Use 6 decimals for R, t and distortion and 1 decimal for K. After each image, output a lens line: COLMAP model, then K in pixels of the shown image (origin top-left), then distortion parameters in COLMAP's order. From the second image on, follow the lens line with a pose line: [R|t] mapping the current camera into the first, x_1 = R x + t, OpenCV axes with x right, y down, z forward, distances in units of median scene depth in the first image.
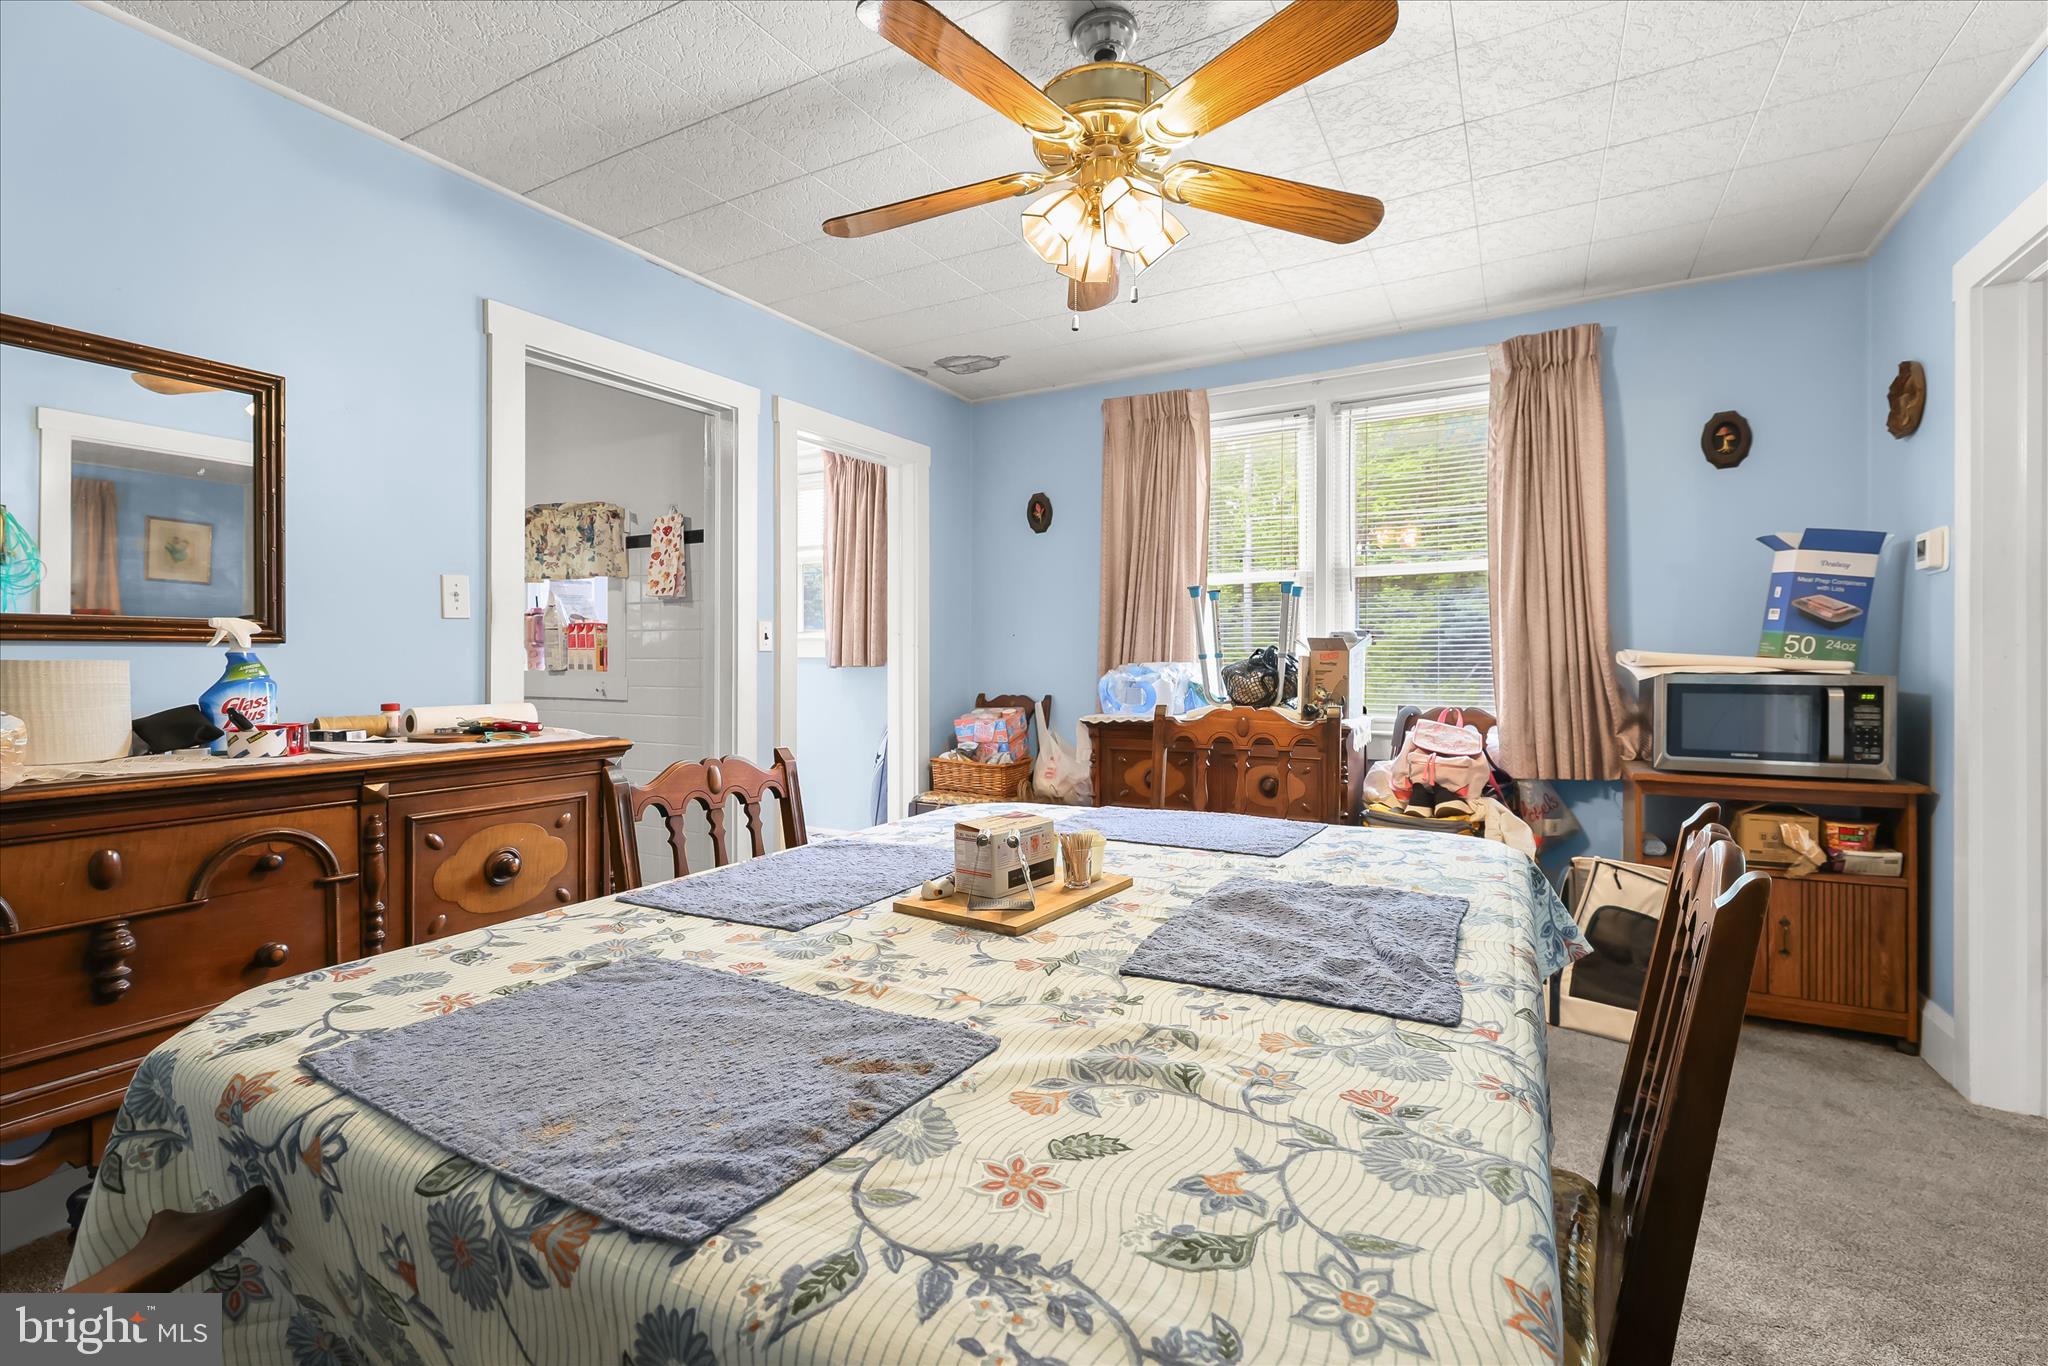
lens RADIAL K [[904.8, 0, 1018.0], [0, 904.8, 675.8], [0, 0, 1]] dist [0.001156, 0.000103]
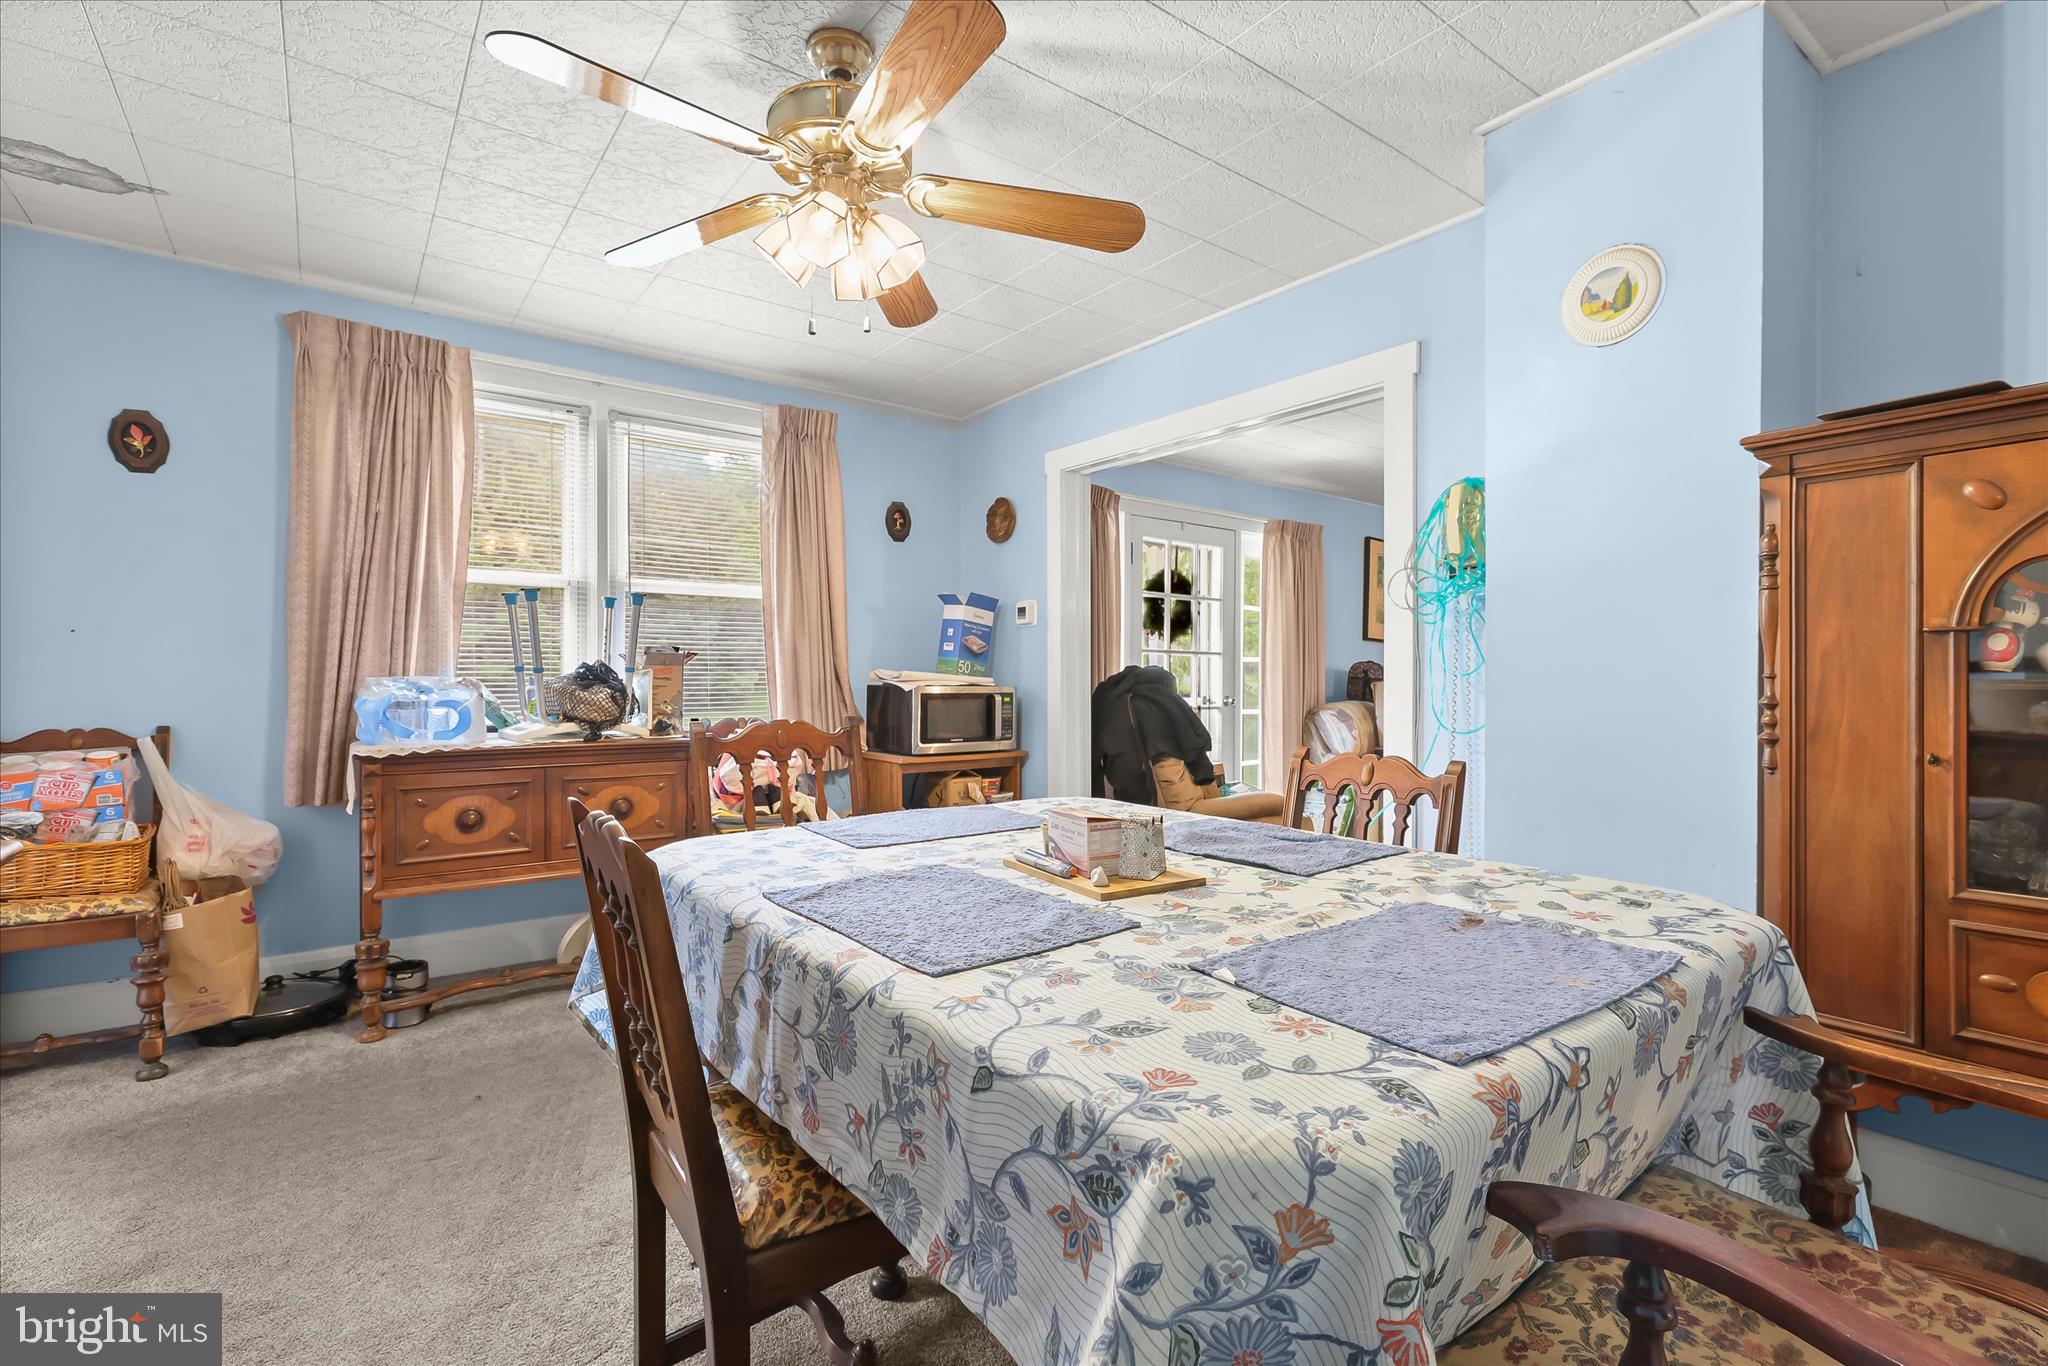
lens RADIAL K [[920.2, 0, 1017.4], [0, 920.2, 690.7], [0, 0, 1]] dist [0.000879, 0.000089]
pose [[0.398241, -0.009556, 0.917231, -0.546306], [0.010817, 0.999925, 0.005722, -0.001711], [-0.917217, 0.007643, 0.398314, 0.293364]]
